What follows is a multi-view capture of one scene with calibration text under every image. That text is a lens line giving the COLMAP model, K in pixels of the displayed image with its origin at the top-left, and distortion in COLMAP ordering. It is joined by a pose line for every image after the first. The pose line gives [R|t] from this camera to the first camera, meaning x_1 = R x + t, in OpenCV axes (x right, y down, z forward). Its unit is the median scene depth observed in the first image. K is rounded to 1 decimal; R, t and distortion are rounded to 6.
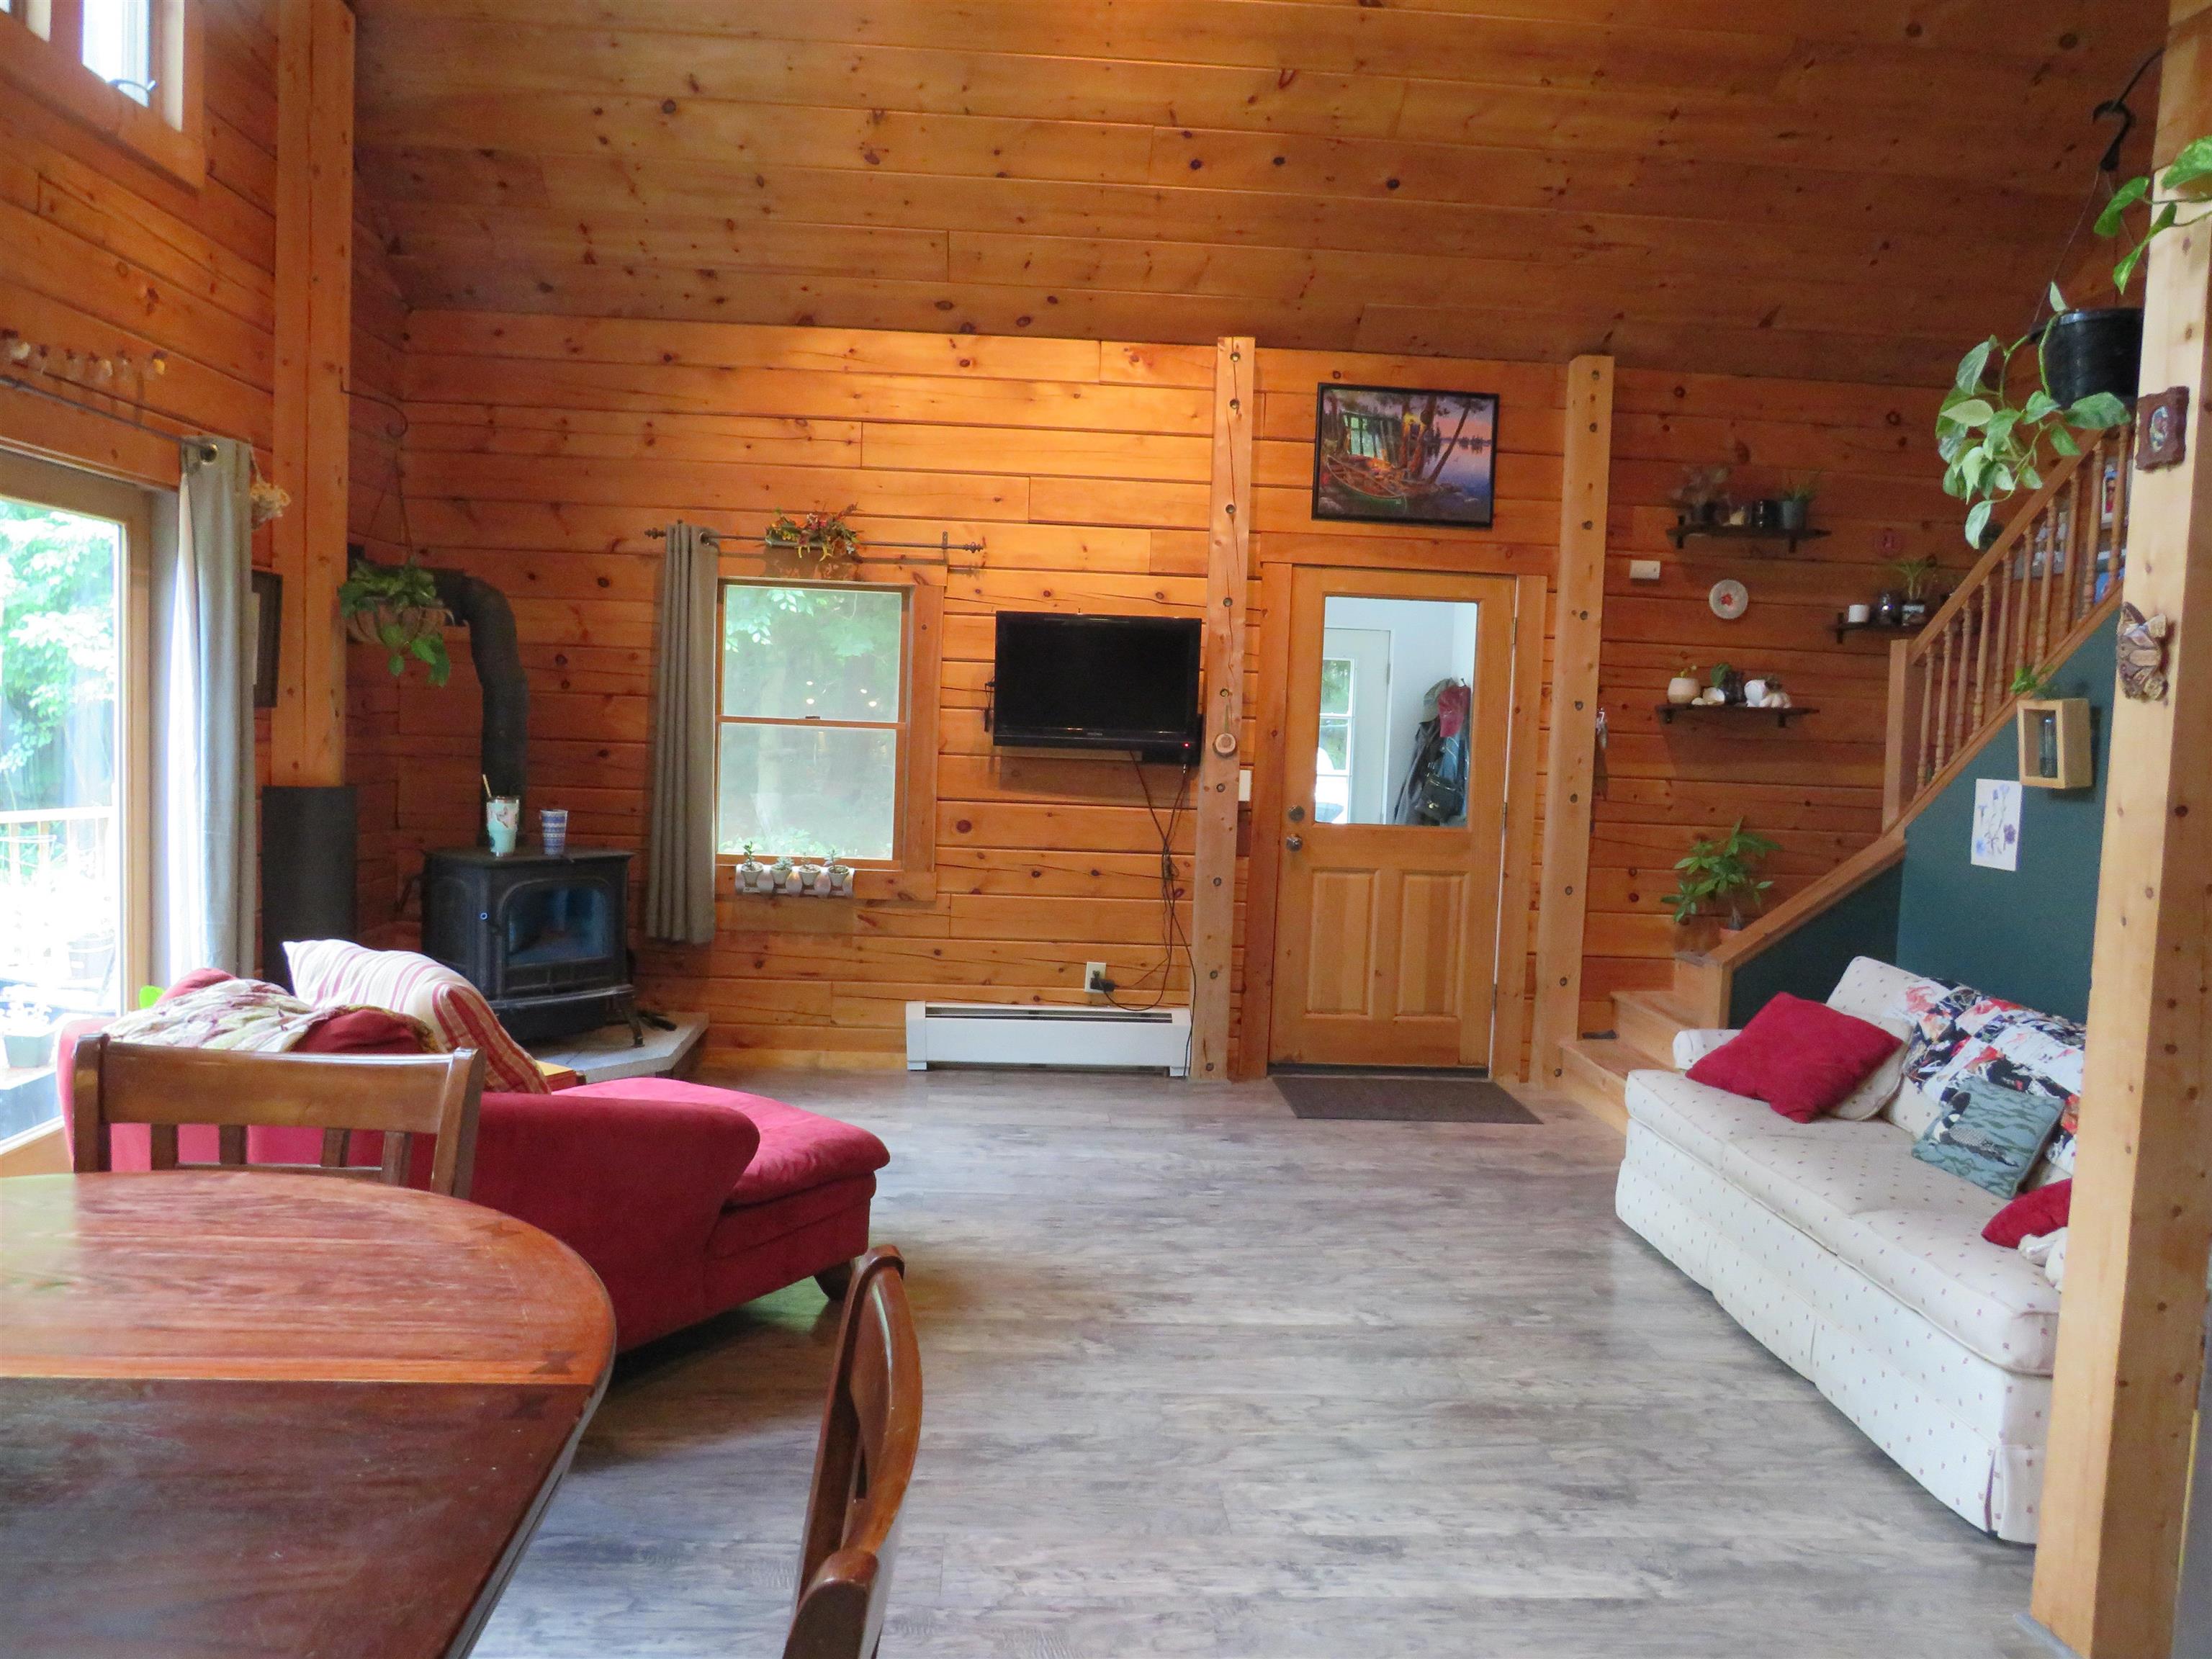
lens RADIAL K [[1582.2, 0, 1094.8], [0, 1582.2, 830.5], [0, 0, 1]] dist [-0.043665, 0.010267]
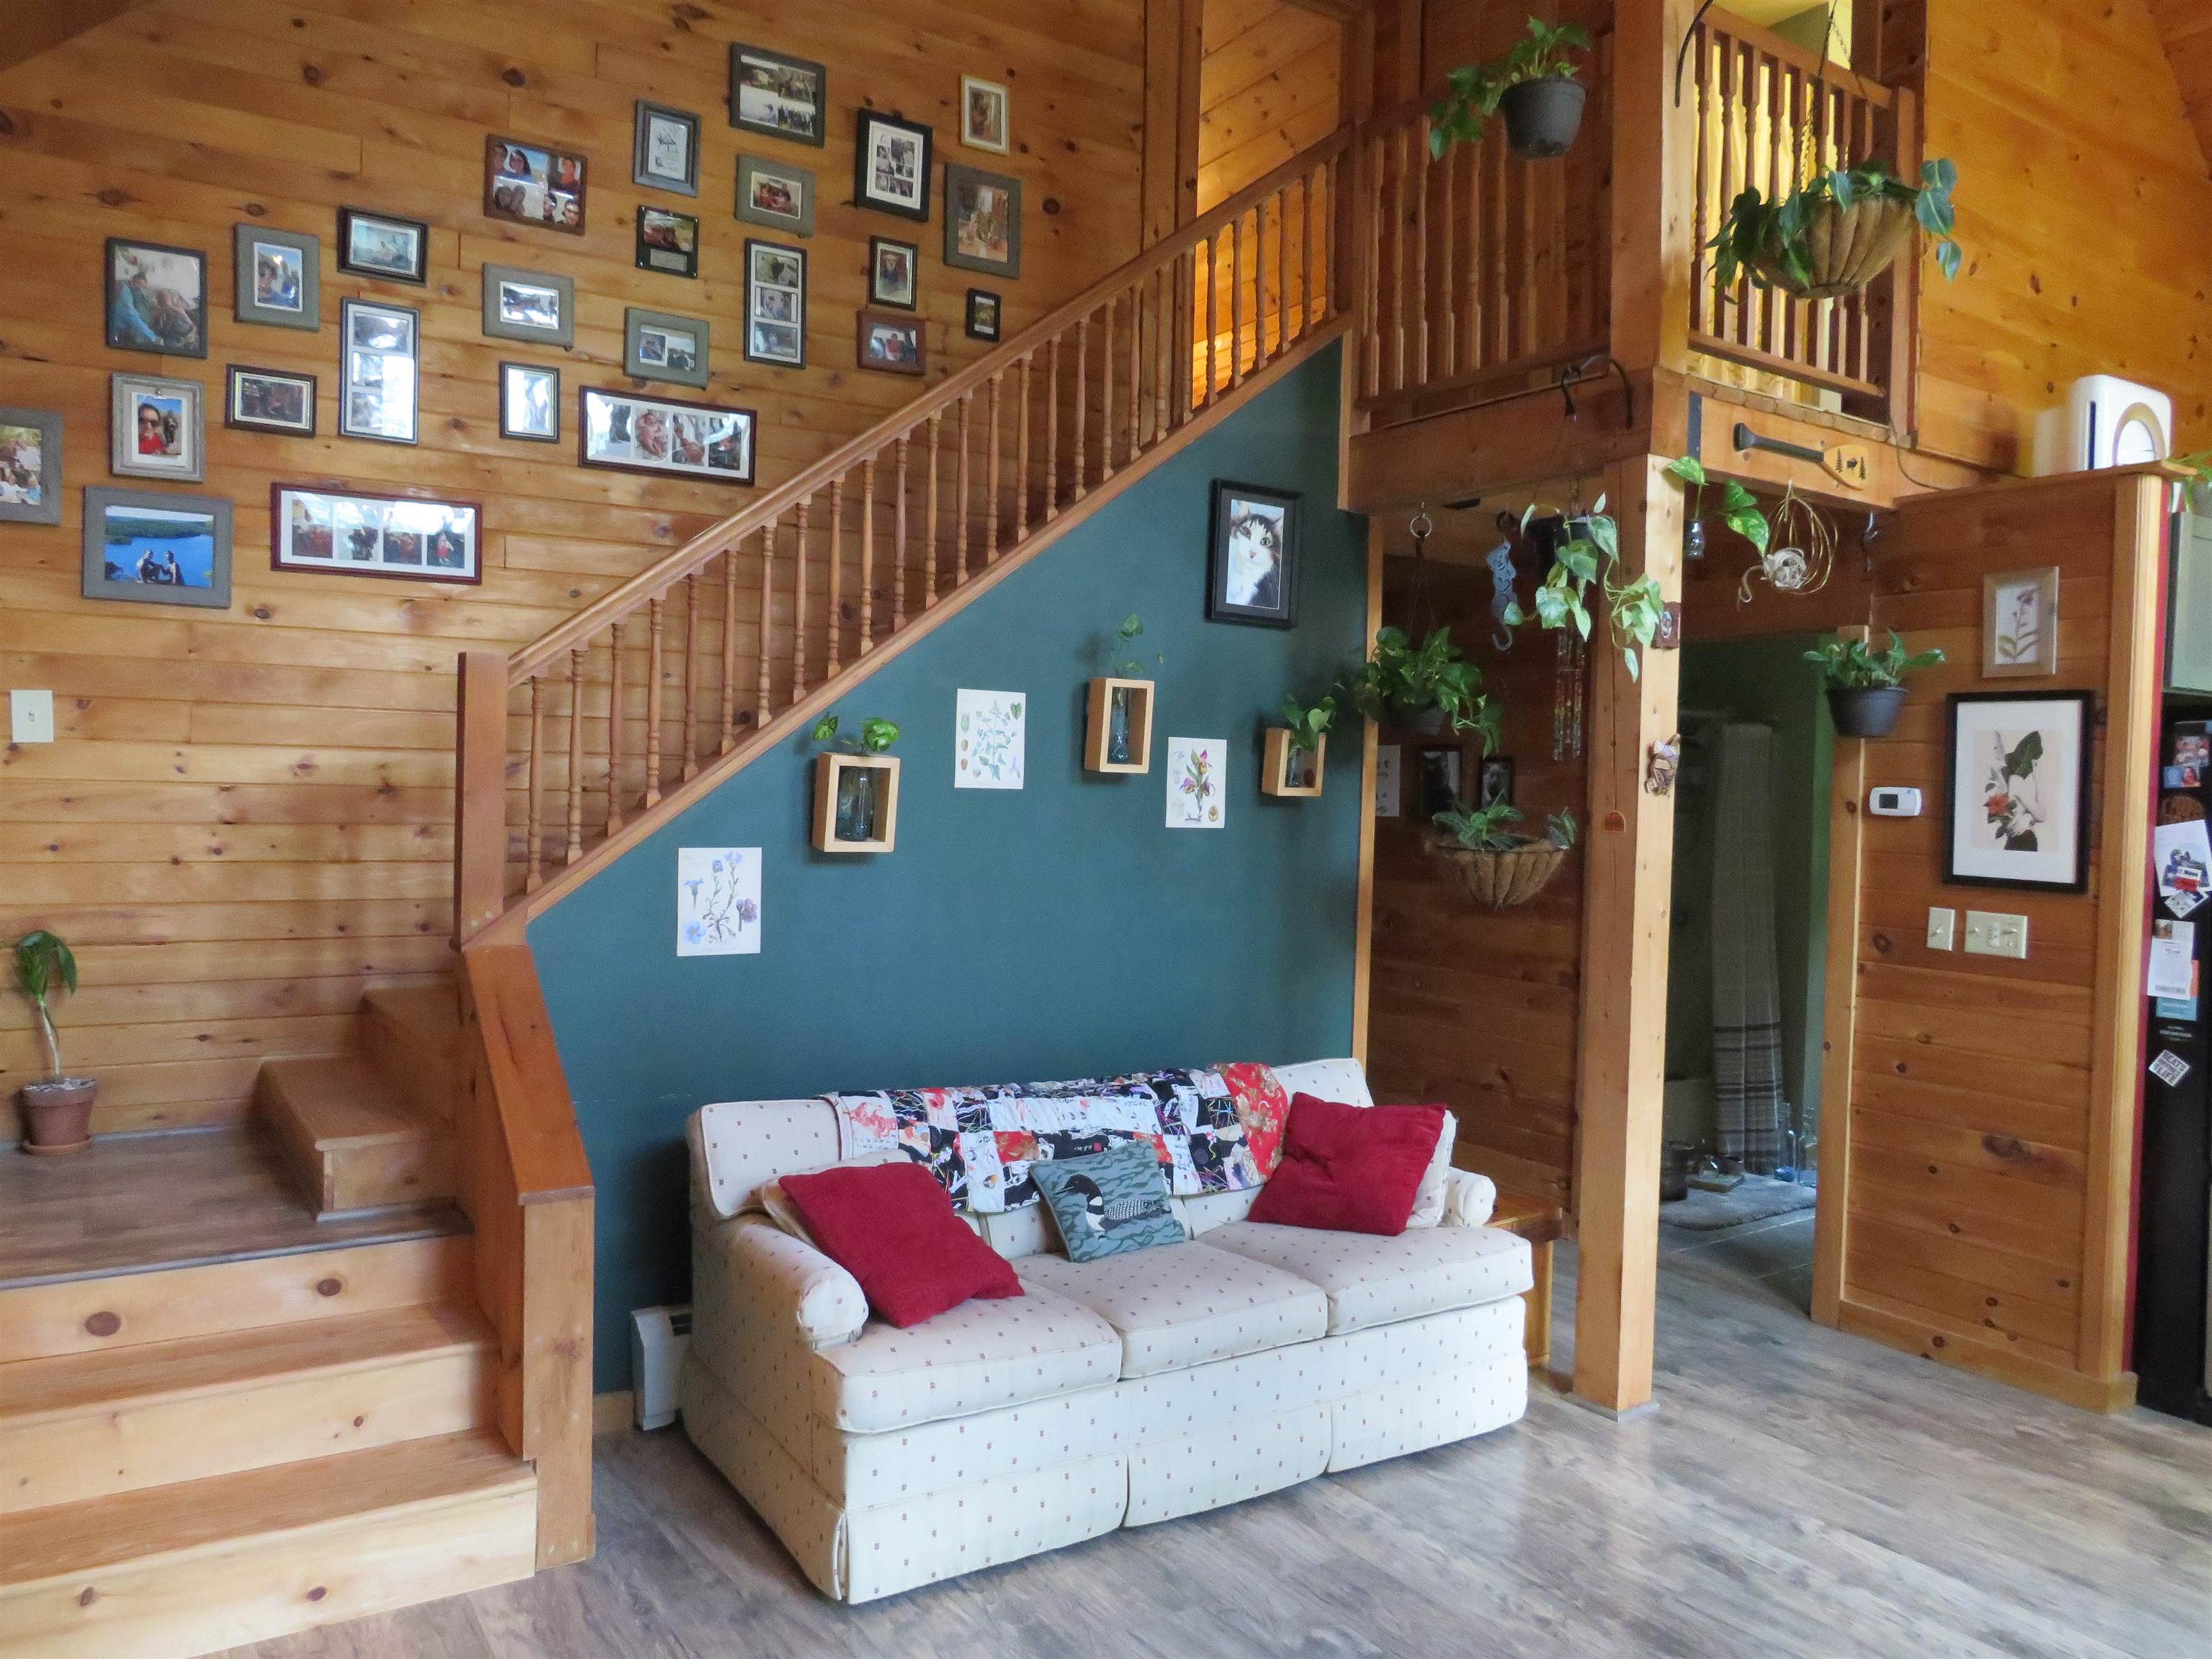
lens RADIAL K [[1565.5, 0, 1096.2], [0, 1565.5, 822.5], [0, 0, 1]] dist [-0.032951, 0.022202]
pose [[-0.498081, -0.073937, 0.863973, -0.287323], [0.023139, 0.994870, 0.098479, -0.156014], [-0.866822, 0.069042, -0.493815, 1.583251]]
